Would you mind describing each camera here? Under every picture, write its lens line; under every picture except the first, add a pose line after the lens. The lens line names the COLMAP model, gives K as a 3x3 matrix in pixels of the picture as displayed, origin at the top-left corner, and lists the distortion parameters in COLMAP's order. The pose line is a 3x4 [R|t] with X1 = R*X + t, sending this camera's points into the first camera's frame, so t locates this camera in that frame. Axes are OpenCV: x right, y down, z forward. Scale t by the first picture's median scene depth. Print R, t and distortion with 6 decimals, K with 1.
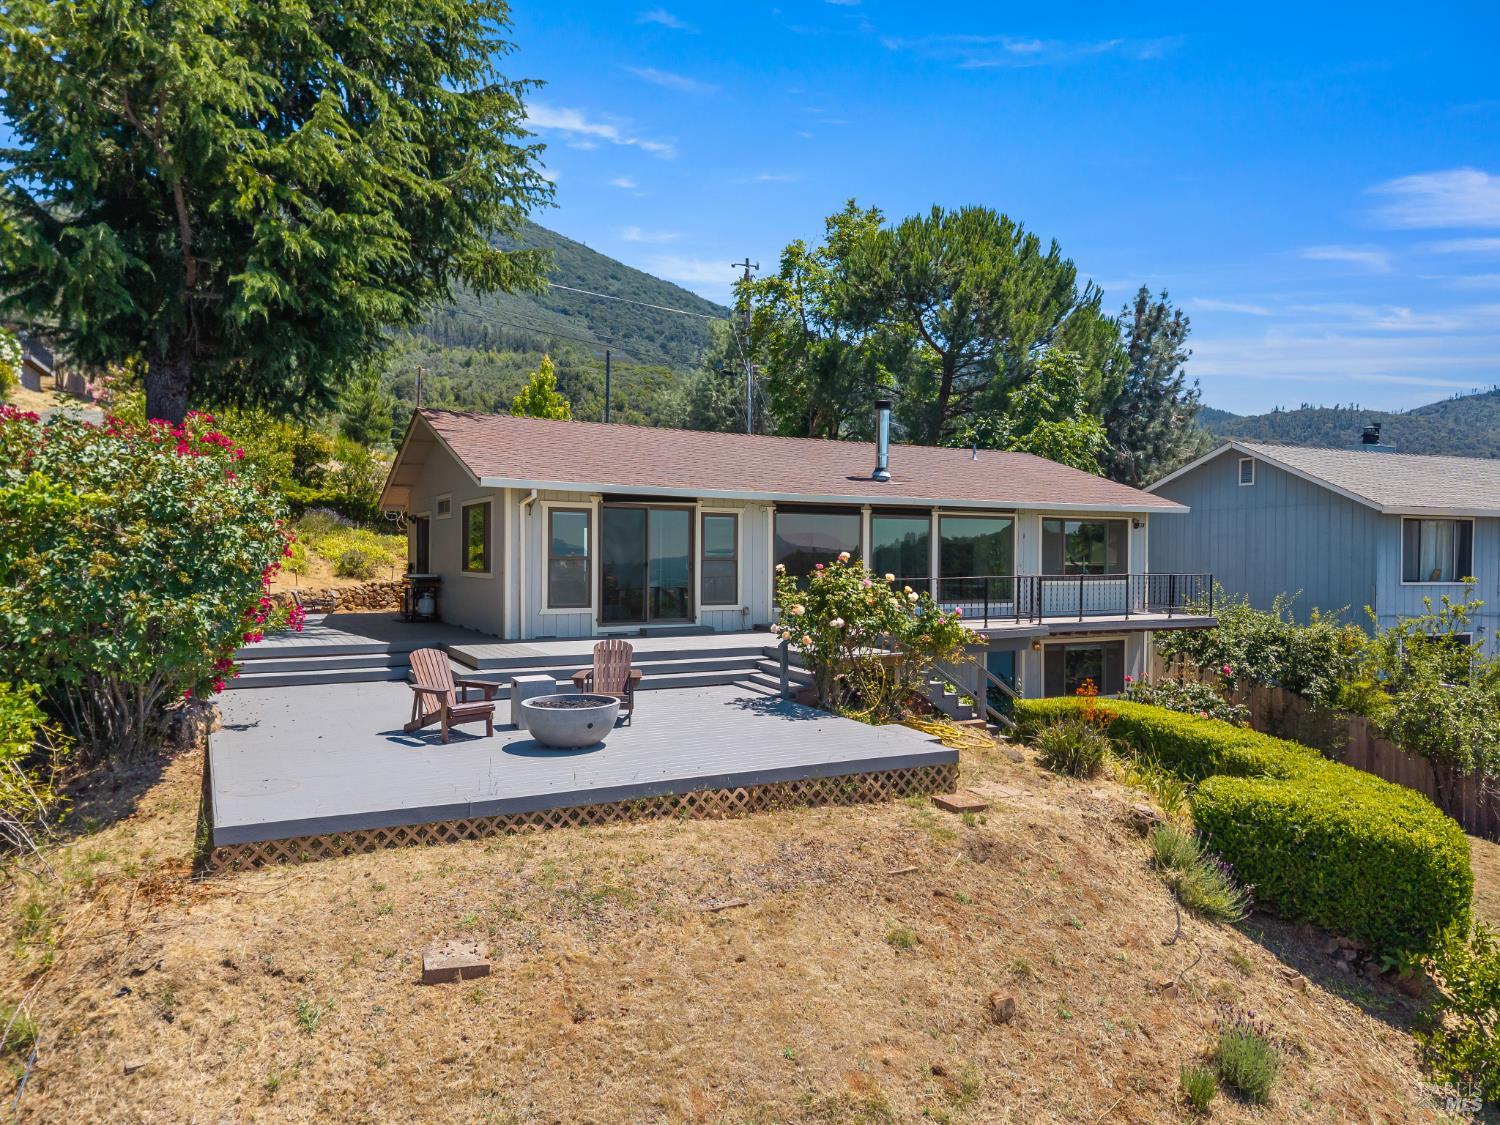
lens RADIAL K [[997.6, 0, 750.0], [0, 997.6, 562.5], [0, 0, 1]] dist [0.077103, -0.115761]
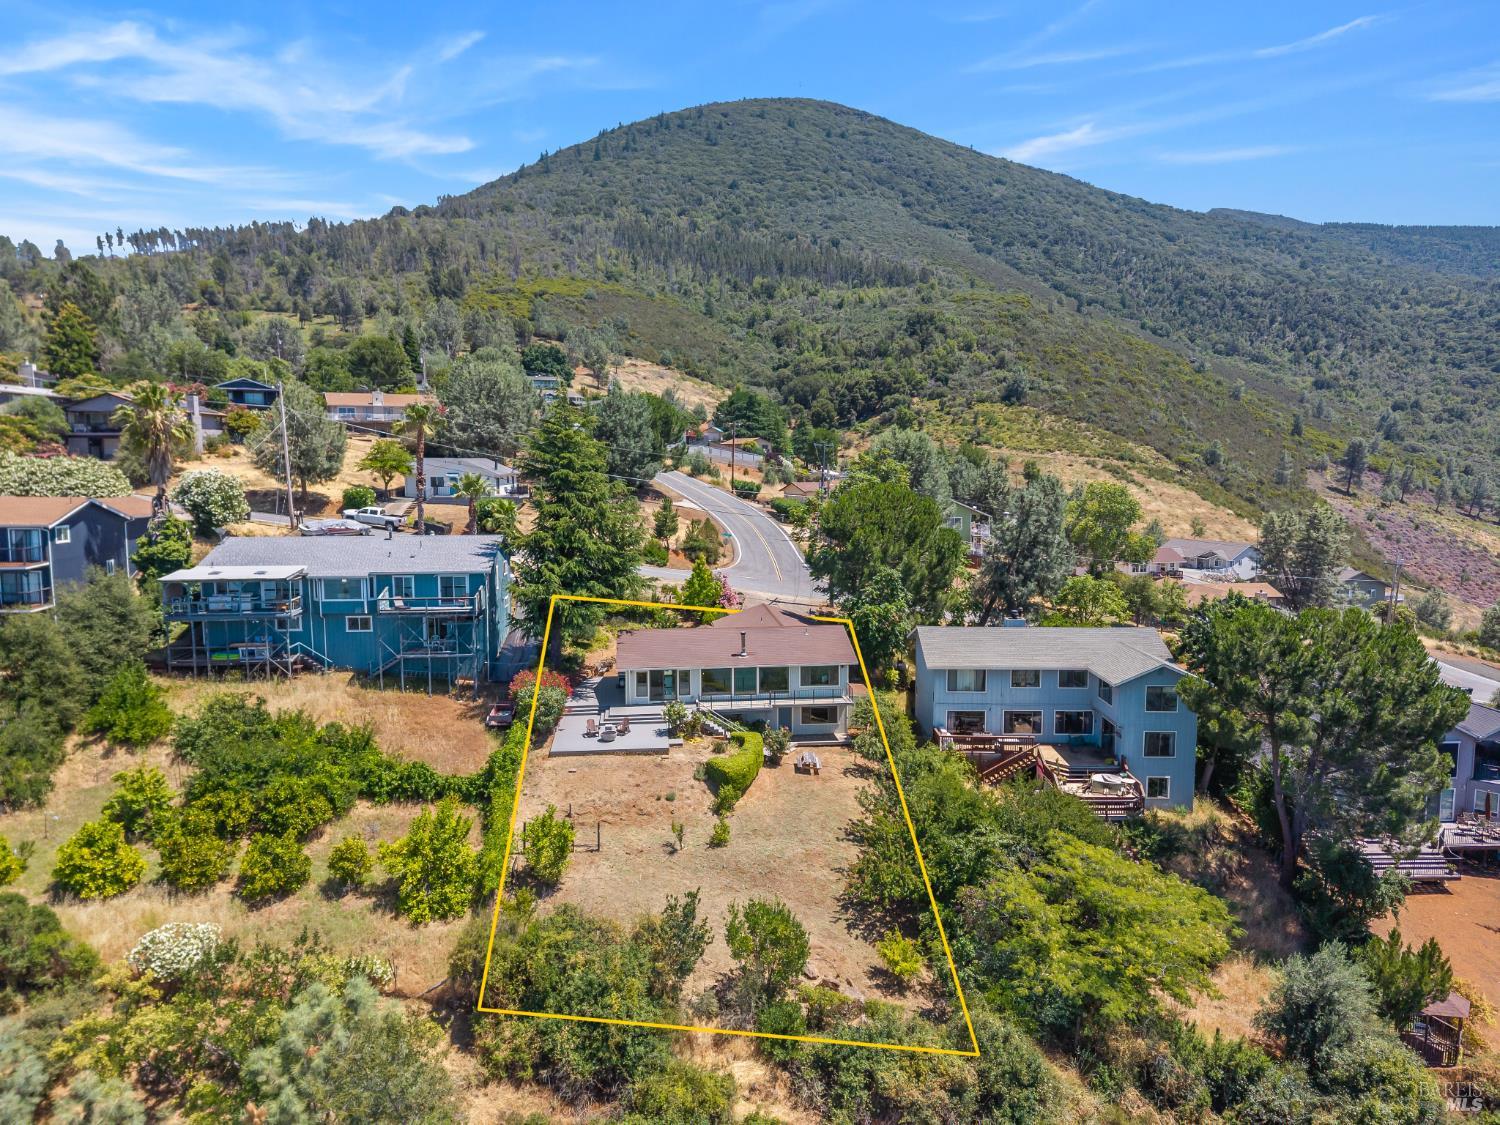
lens RADIAL K [[984.7, 0, 765.2], [0, 984.7, 561.5], [0, 0, 1]] dist [0.042714, -0.035359]
pose [[0.932986, 0.029524, -0.358699, 1.778661], [0.004027, 0.995711, 0.092429, -0.909213], [0.359889, -0.087680, 0.928866, -2.571090]]
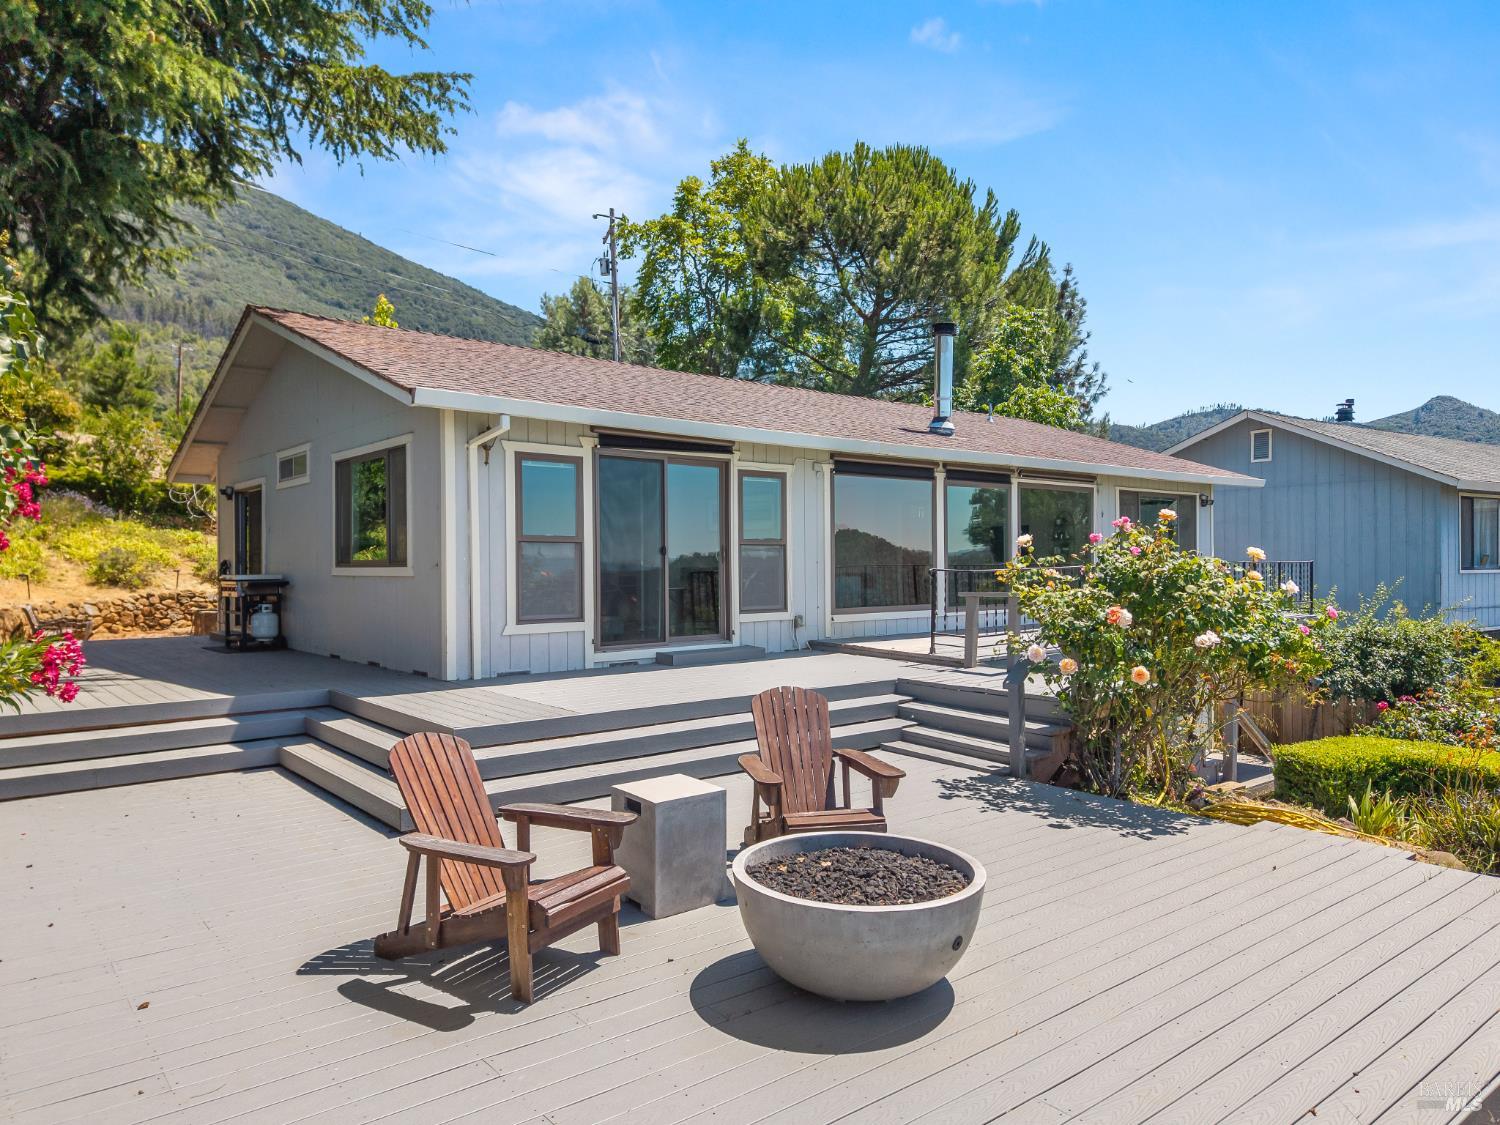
lens RADIAL K [[1009.9, 0, 744.0], [0, 1009.9, 563.8], [0, 0, 1]] dist [0.018994, -0.001920]
pose [[0.980861, -0.012025, 0.194339, -0.197766], [0.013135, 0.999904, -0.004425, 0.015594], [-0.194267, 0.006893, 0.980924, 0.417411]]
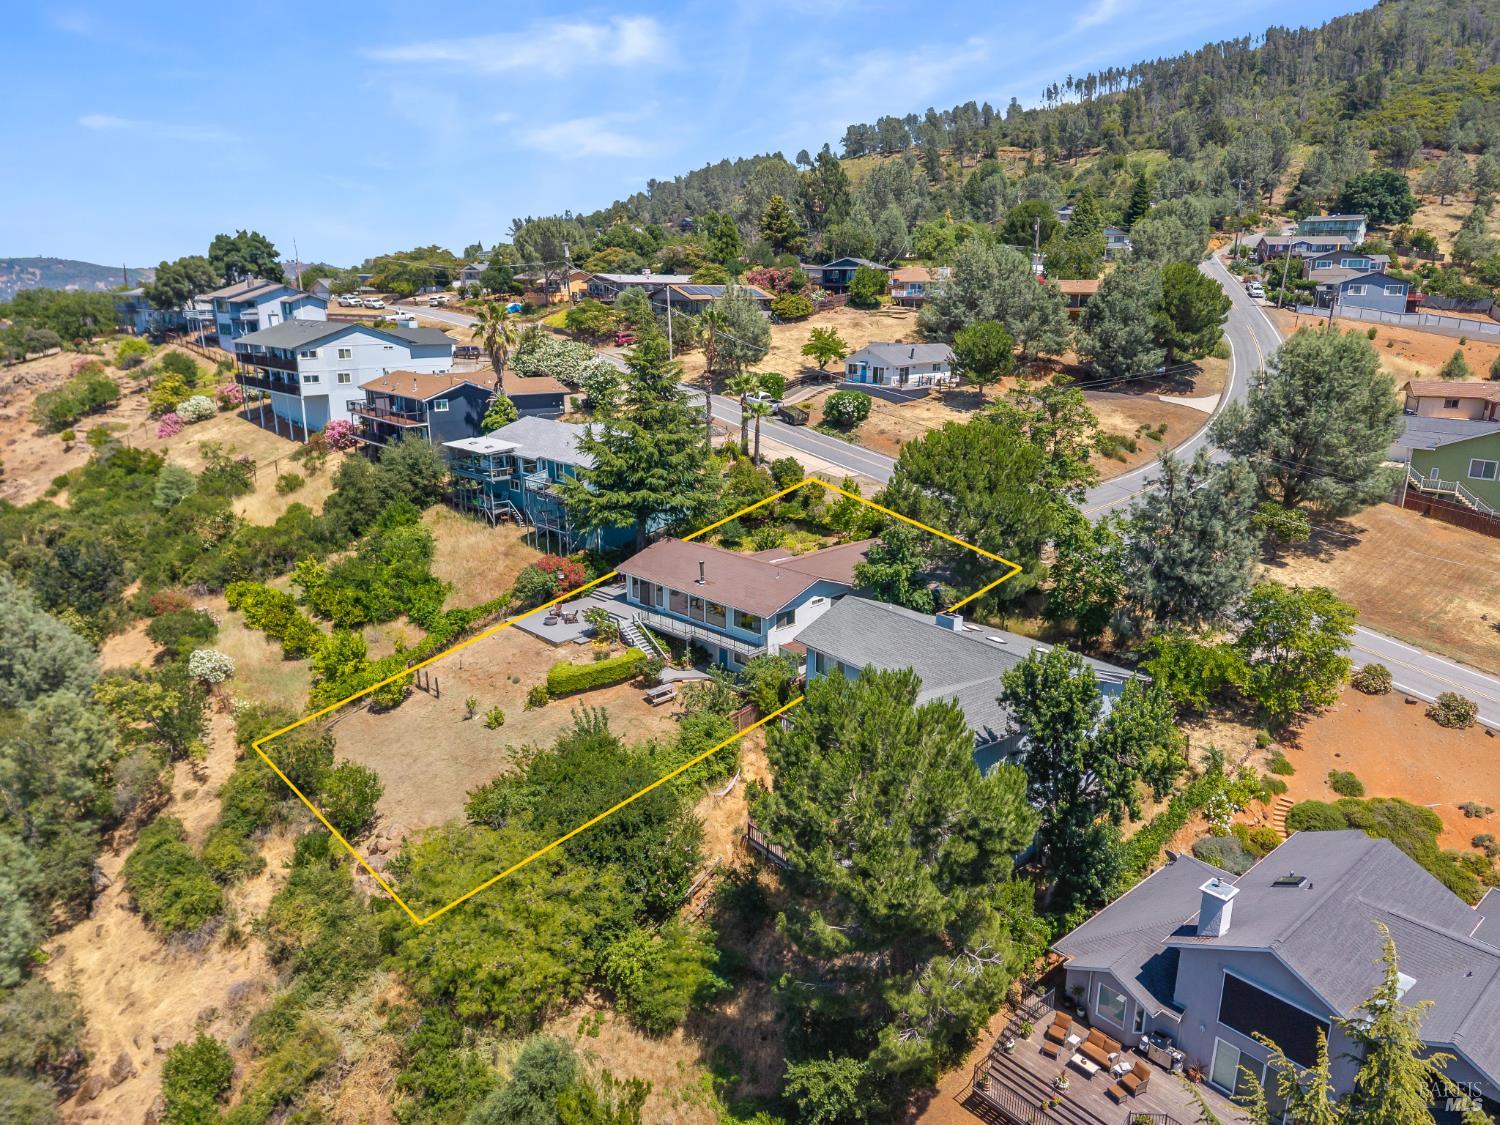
lens RADIAL K [[1002.7, 0, 754.0], [0, 1002.7, 568.3], [0, 0, 1]] dist [0.038277, -0.041822]
pose [[0.293457, 0.251806, -0.922213, 4.380754], [-0.015819, 0.965833, 0.258682, -1.345329], [0.955841, -0.061323, 0.287414, 0.247832]]
